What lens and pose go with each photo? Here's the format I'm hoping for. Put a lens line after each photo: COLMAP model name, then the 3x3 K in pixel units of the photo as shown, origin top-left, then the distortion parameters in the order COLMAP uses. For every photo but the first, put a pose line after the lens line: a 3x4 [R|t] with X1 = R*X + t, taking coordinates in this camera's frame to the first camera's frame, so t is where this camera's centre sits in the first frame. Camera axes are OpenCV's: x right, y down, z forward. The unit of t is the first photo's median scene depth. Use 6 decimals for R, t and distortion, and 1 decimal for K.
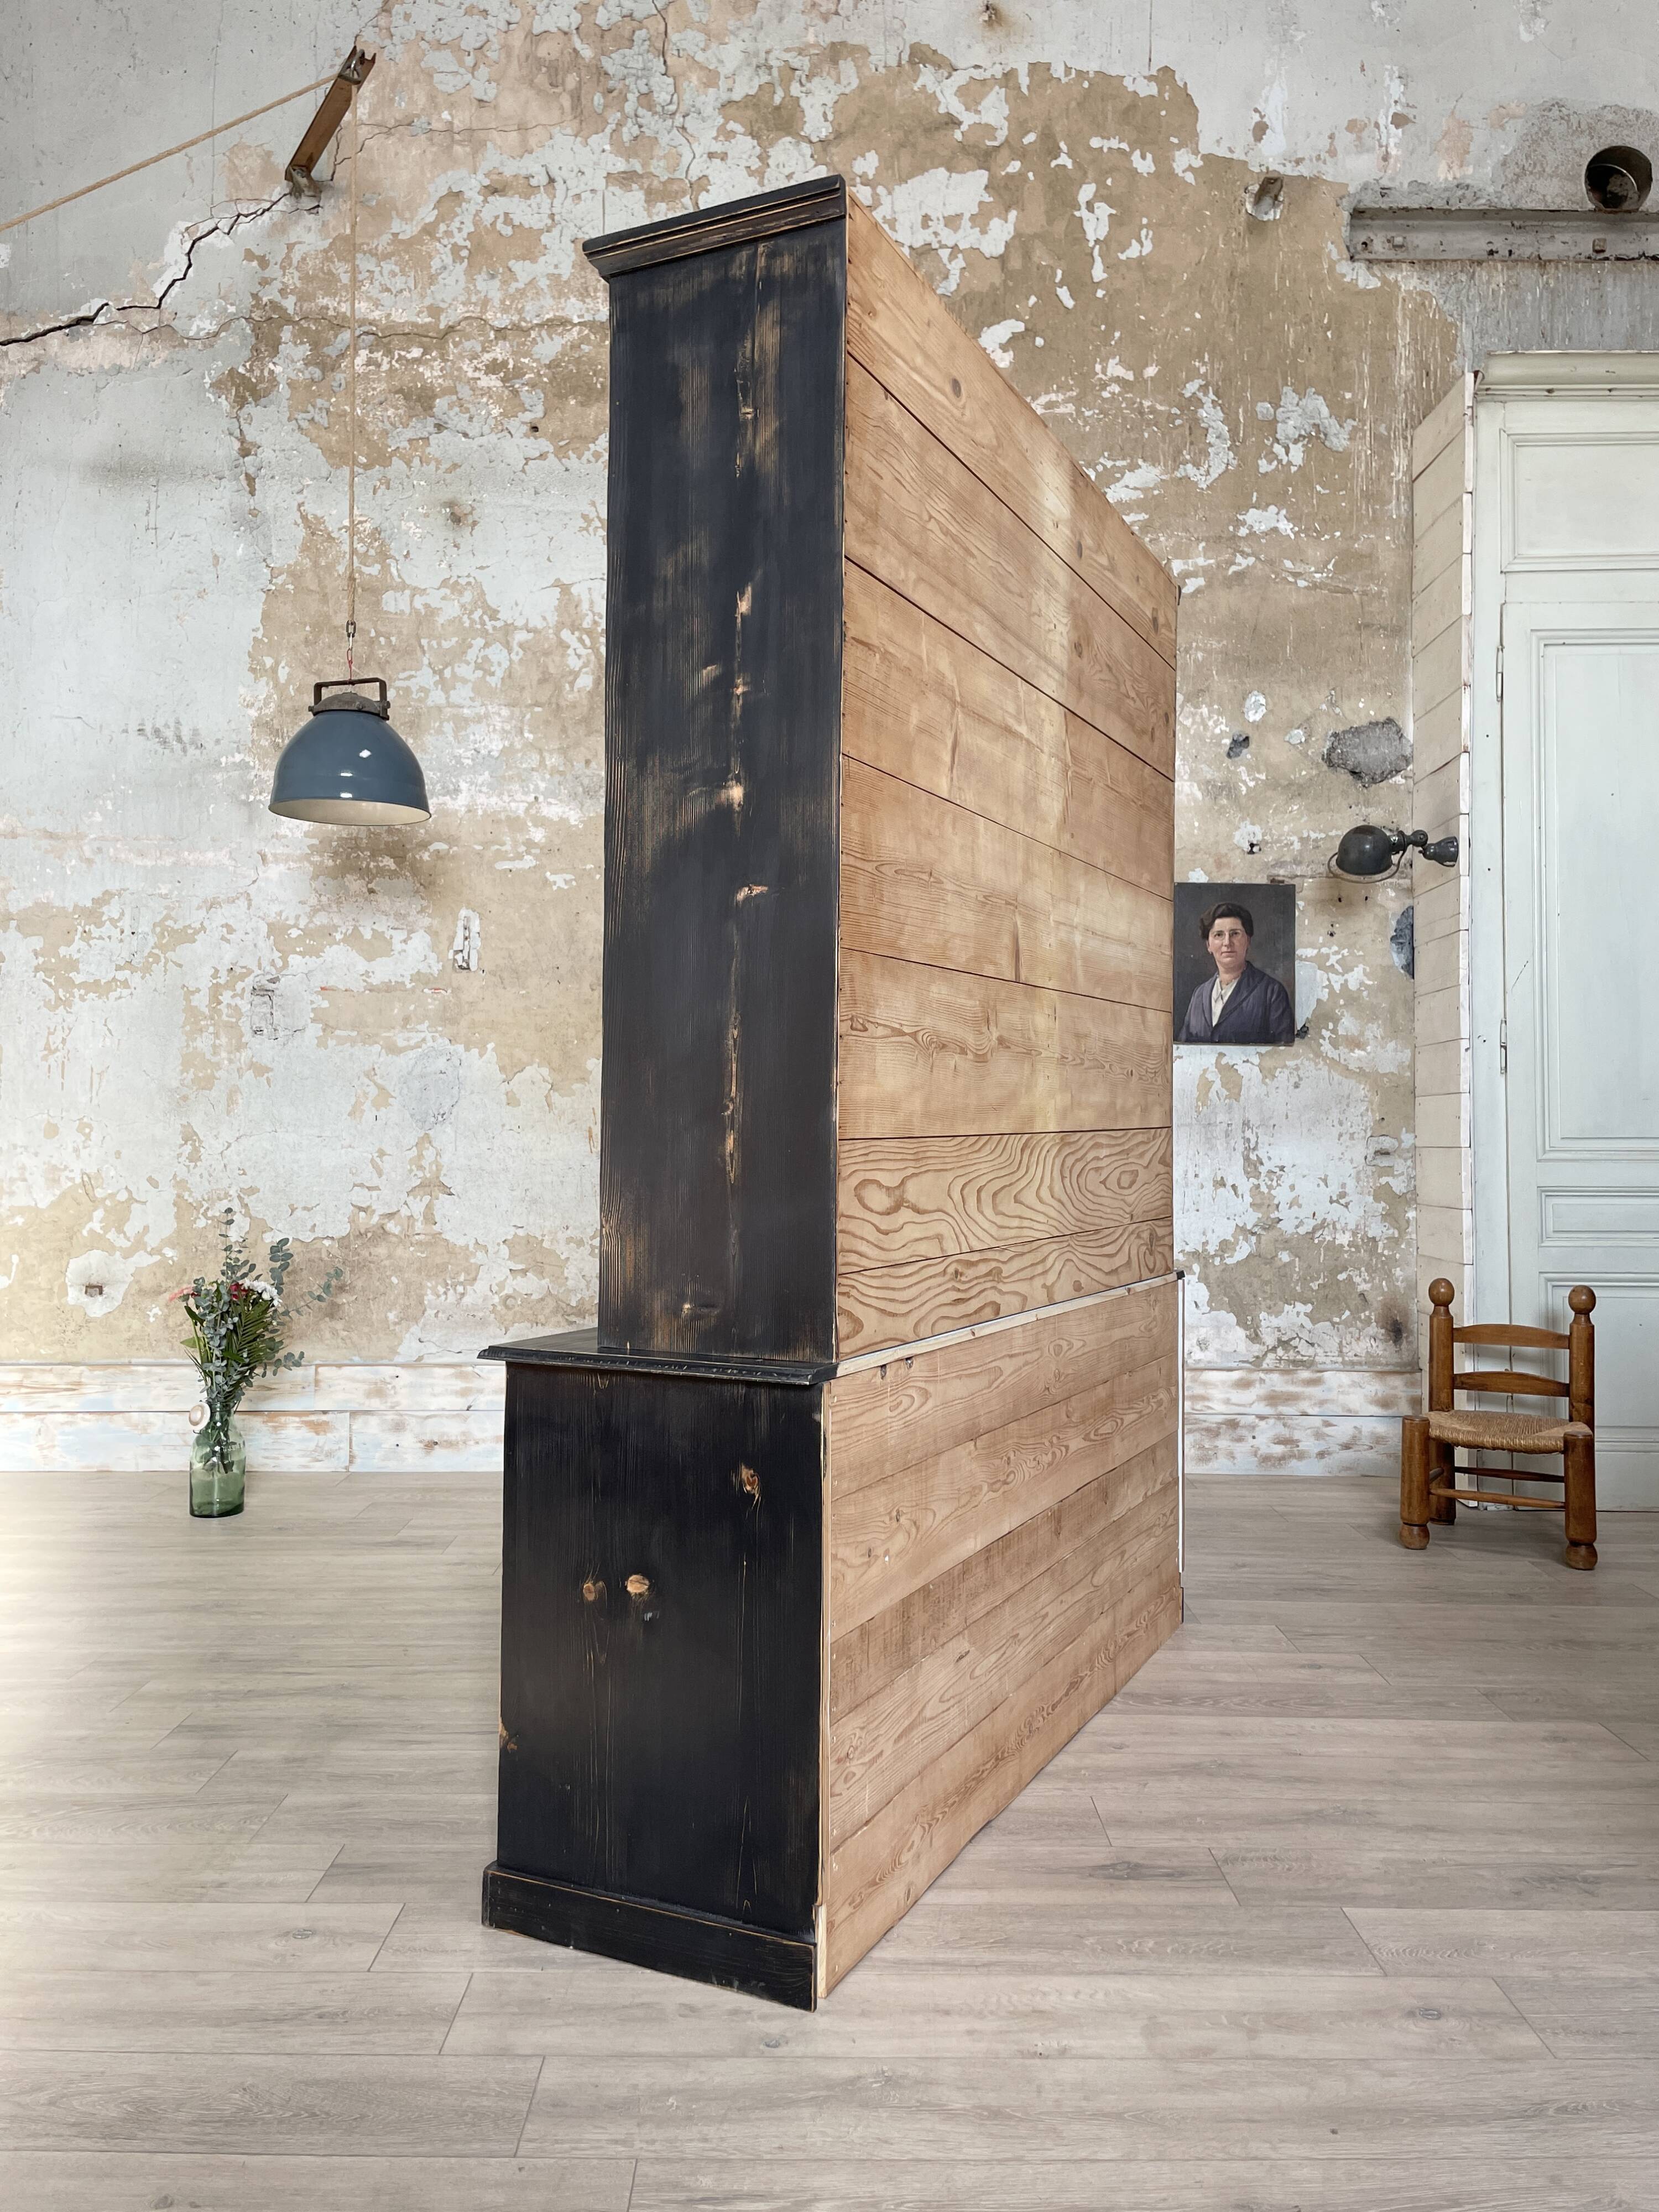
lens RADIAL K [[1676.1, 0, 831.2], [0, 1676.1, 1100.1], [0, 0, 1]] dist [0.085137, -0.106967]
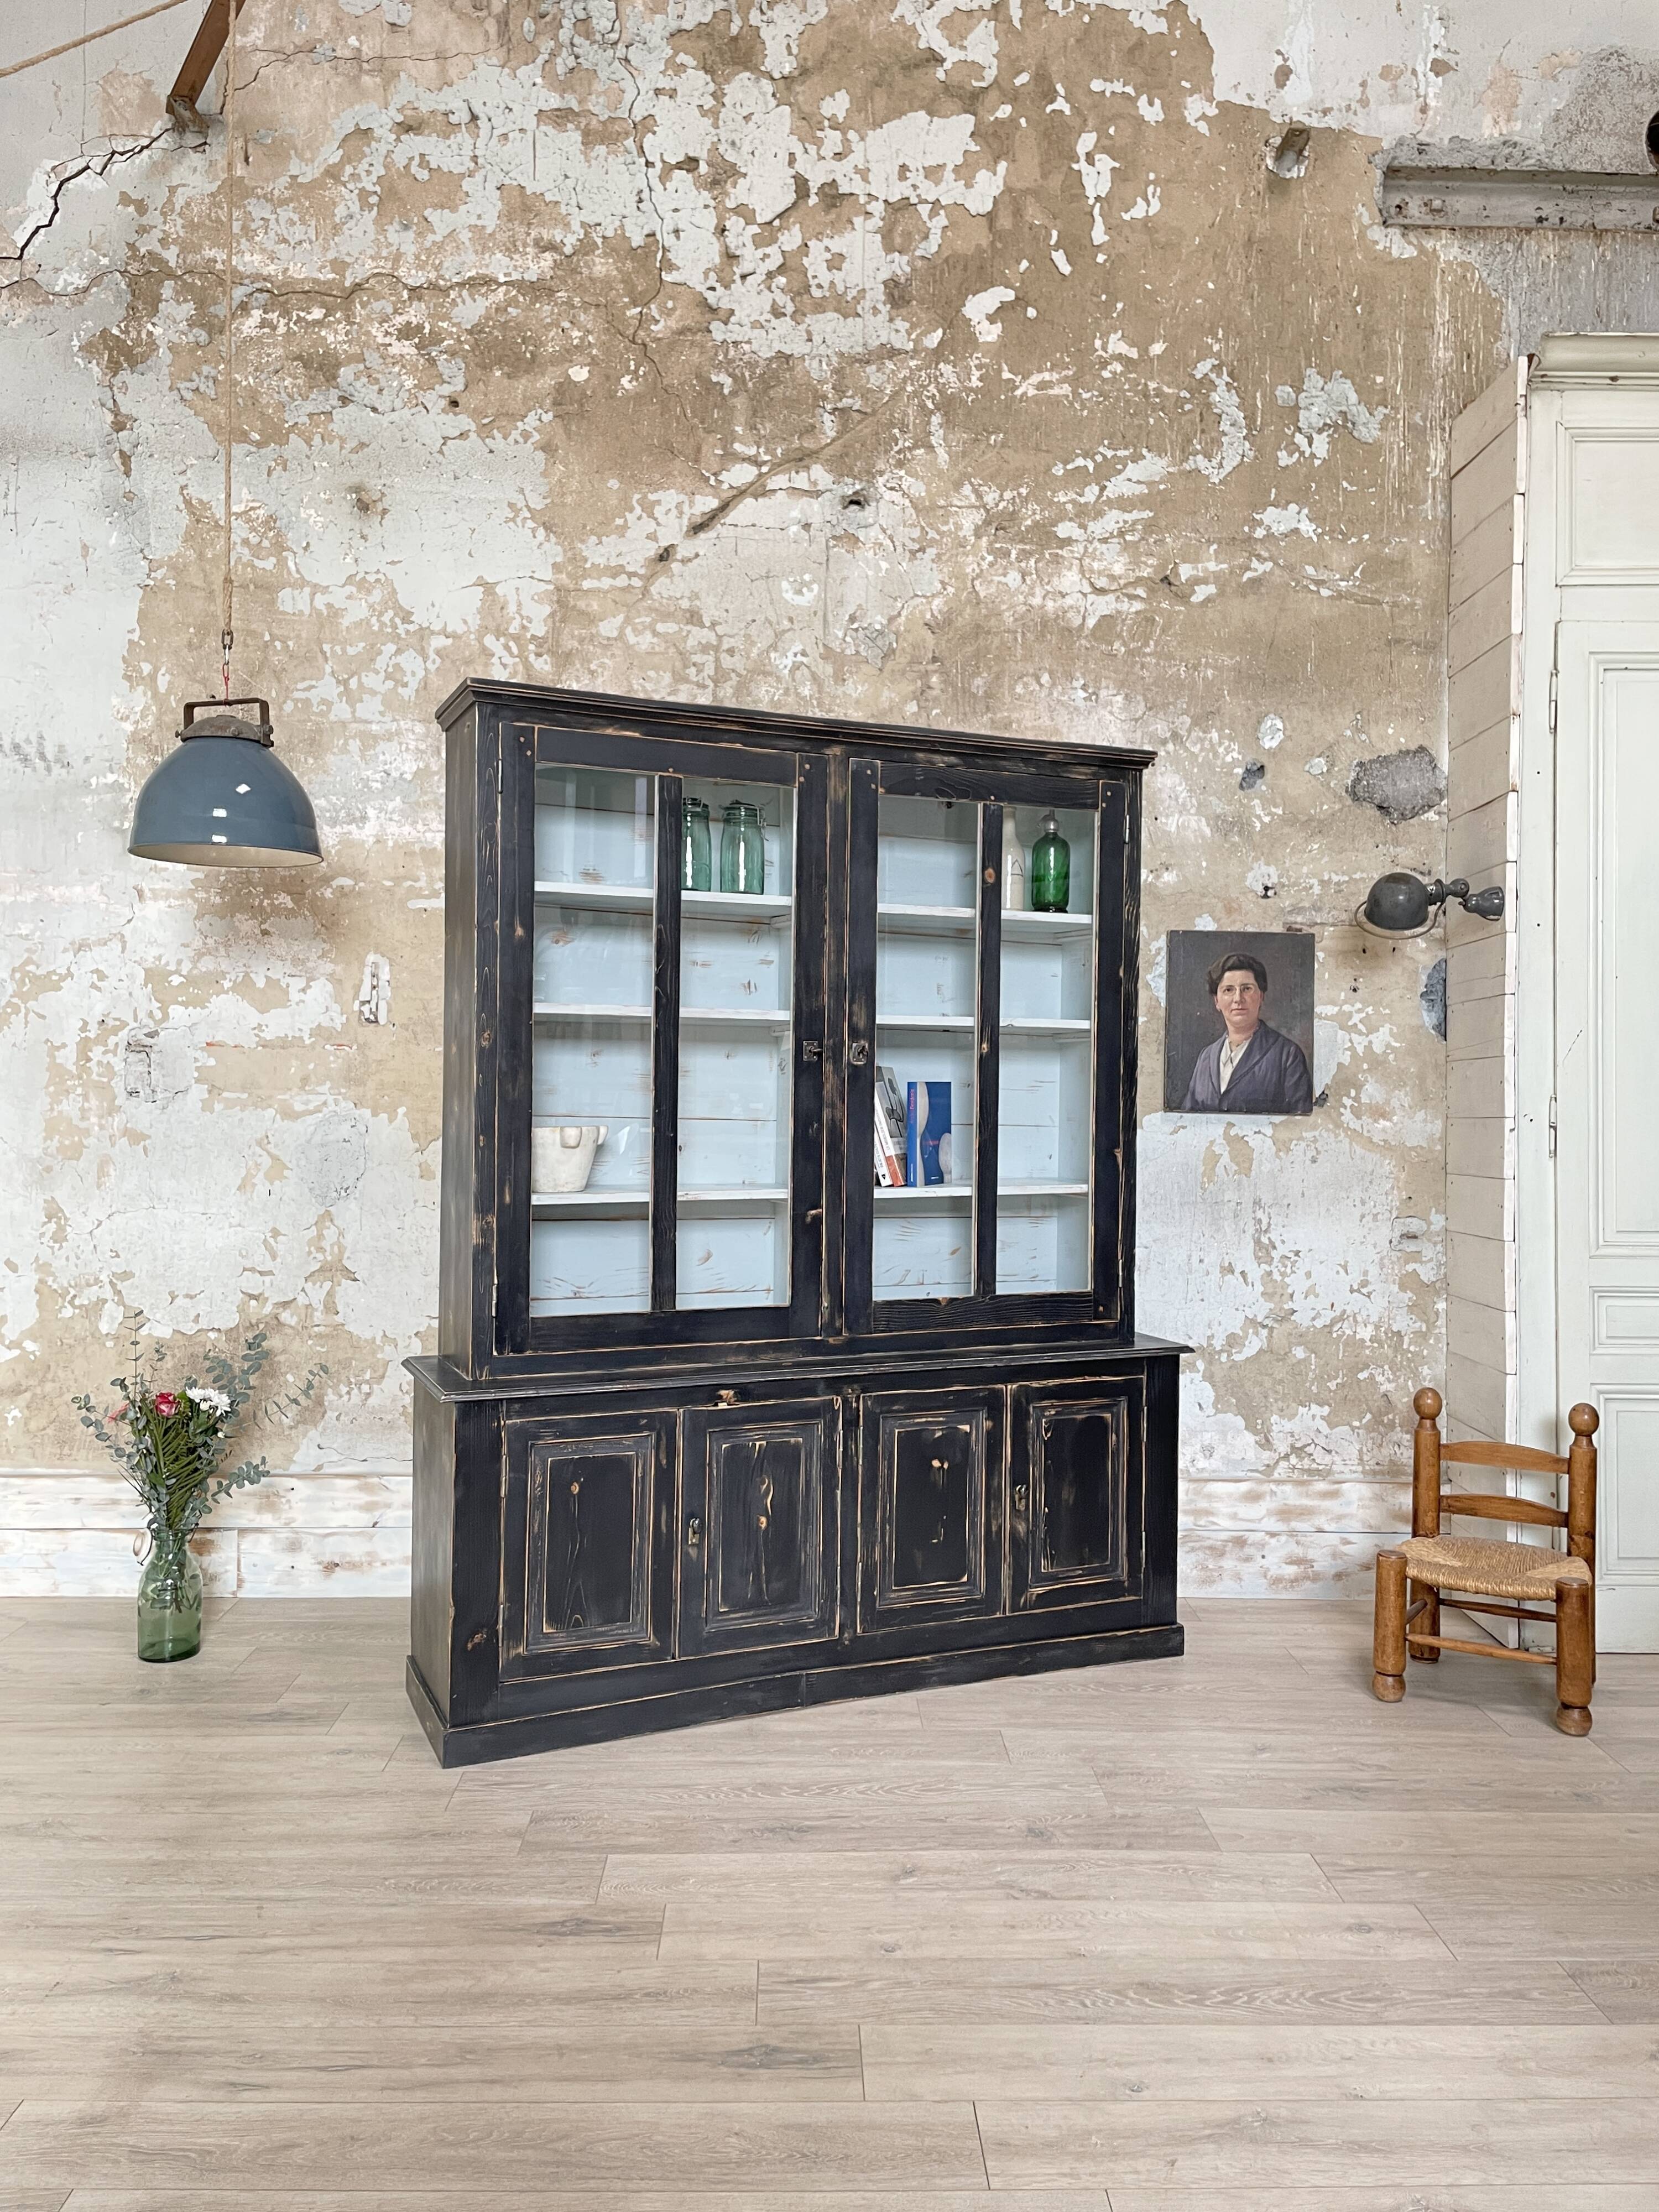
lens RADIAL K [[1676.1, 0, 835.4], [0, 1676.1, 1099.8], [0, 0, 1]] dist [0.085137, -0.106967]
pose [[0.999756, 0.005496, 0.021416, 0.004516], [-0.005860, 0.999838, 0.017005, -0.053807], [-0.021319, -0.017126, 0.999626, 0.116714]]
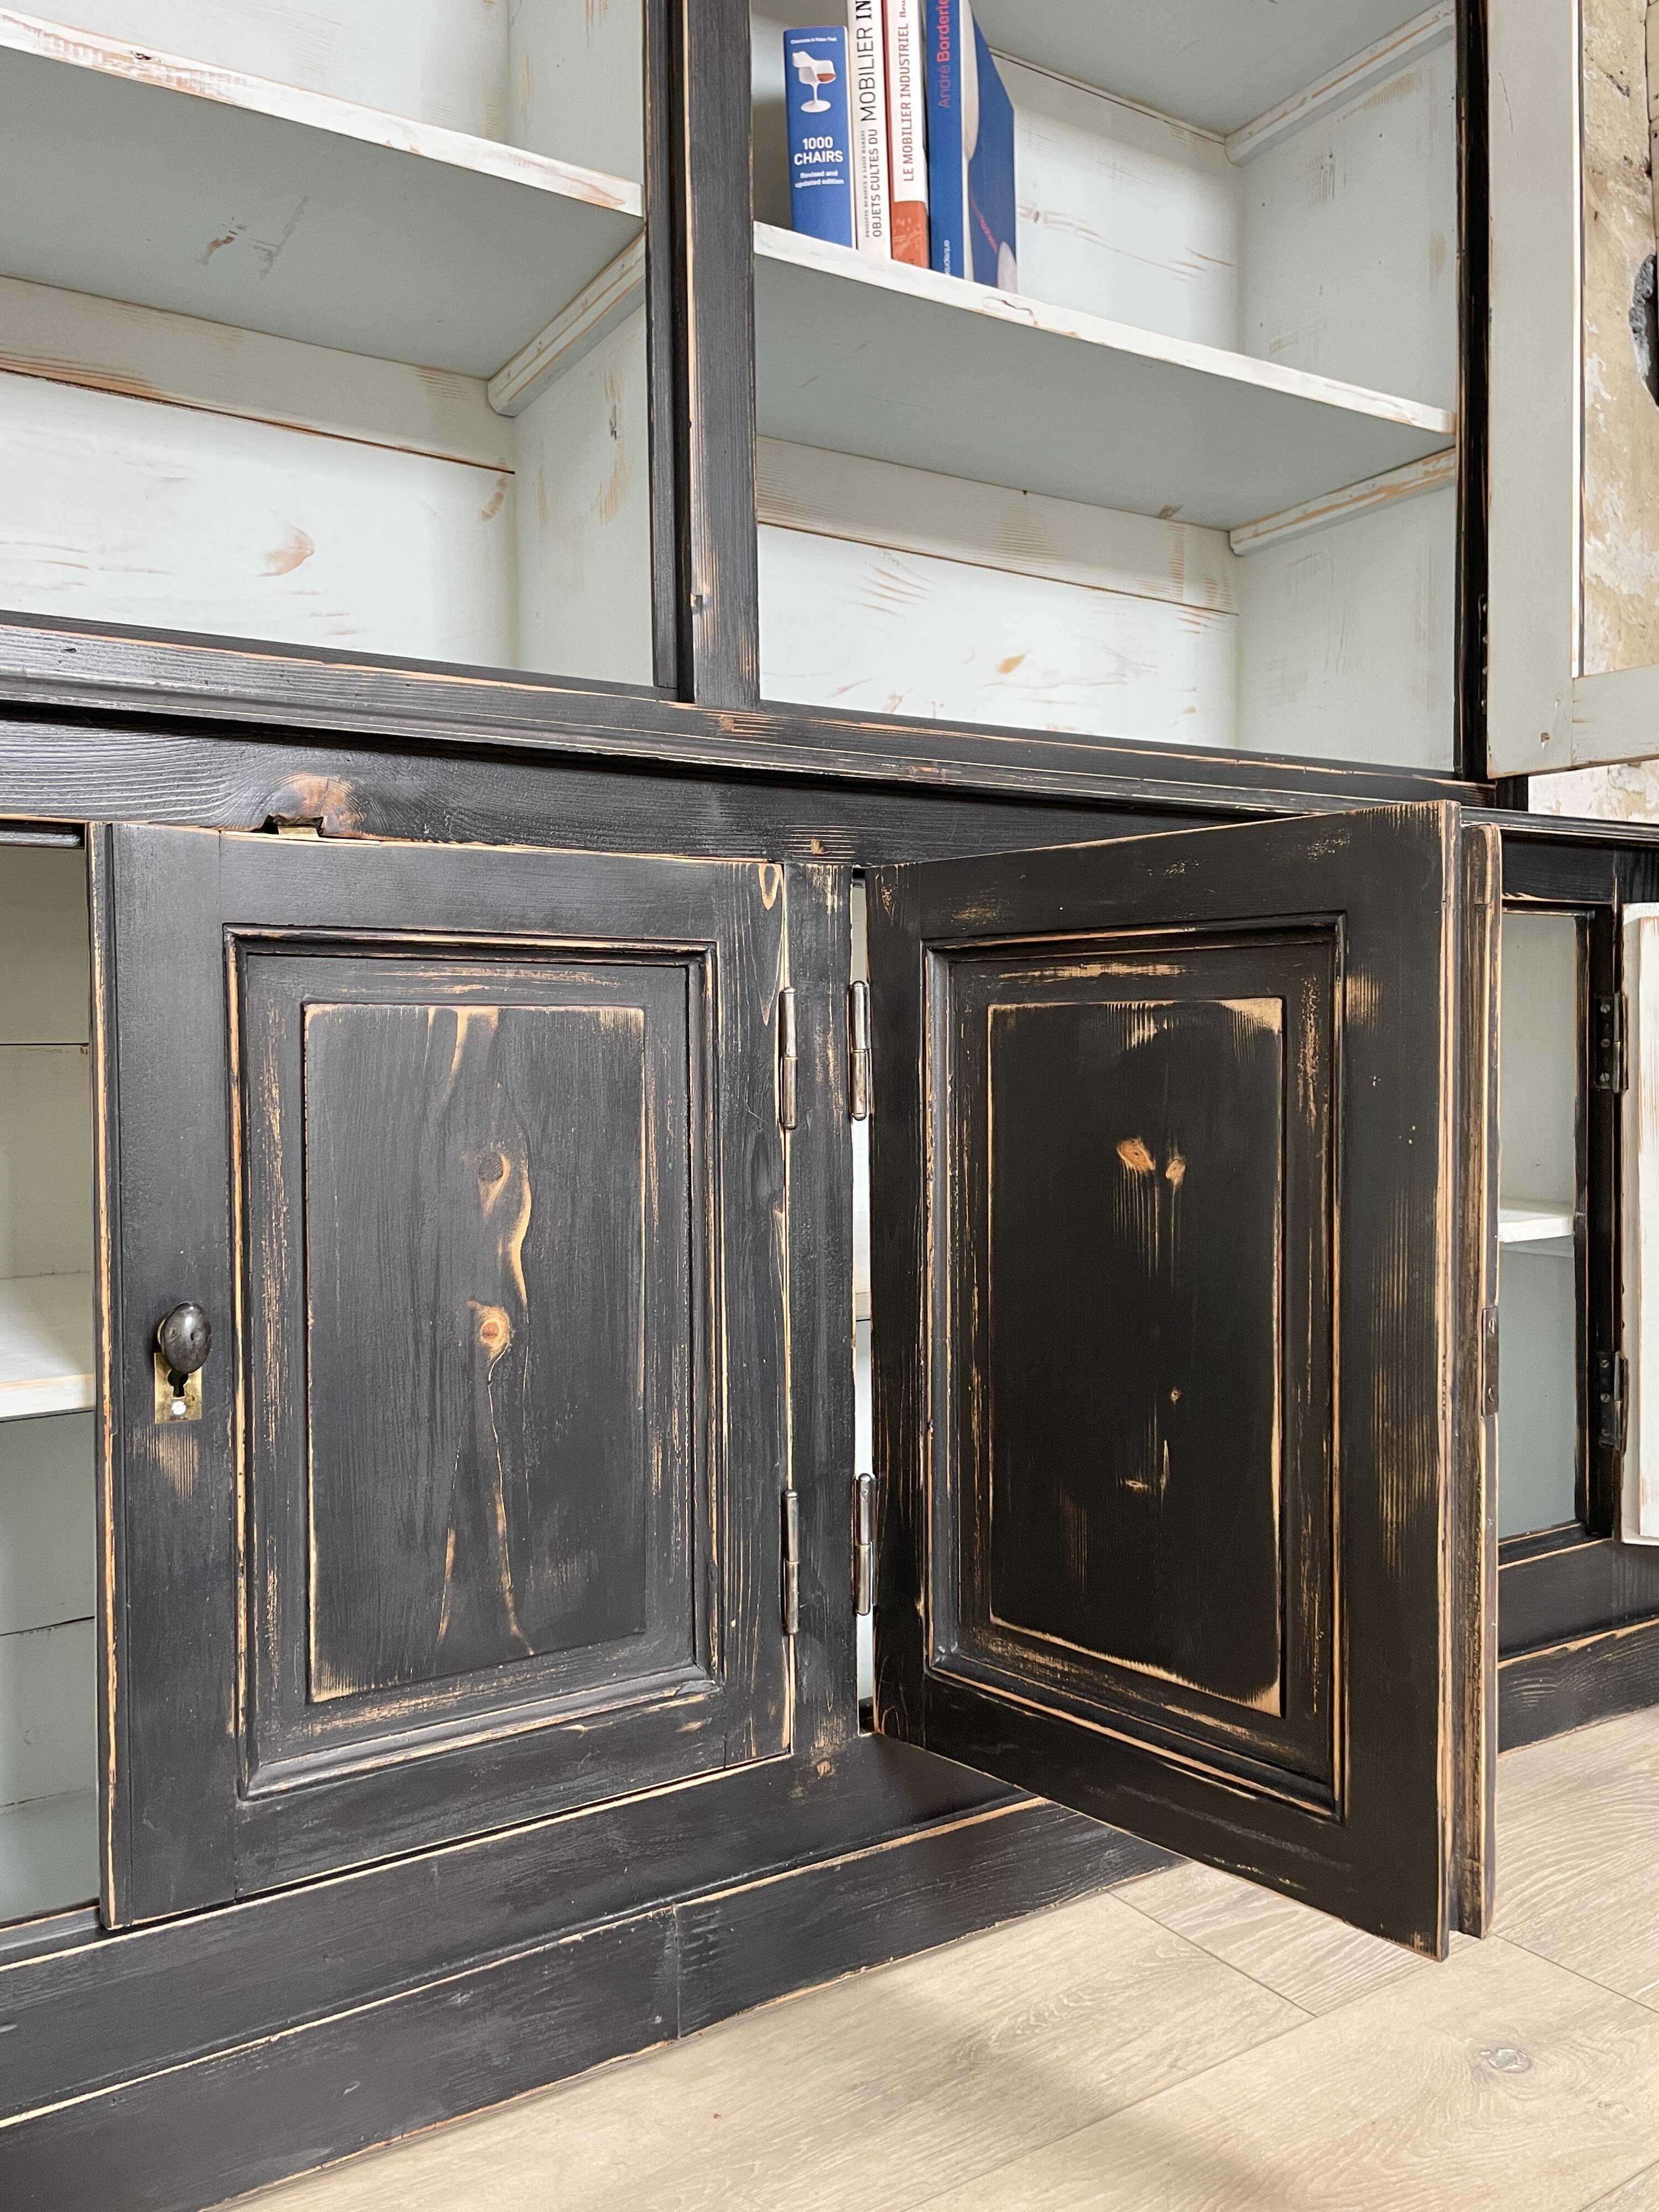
lens RADIAL K [[1689.4, 0, 856.1], [0, 1689.4, 1093.5], [0, 0, 1]] dist [0.065124, -0.071536]
pose [[0.841113, -0.026623, 0.540204, -0.118007], [0.012588, 0.999481, 0.029657, 0.106726], [-0.540713, -0.018145, 0.841011, 0.708585]]
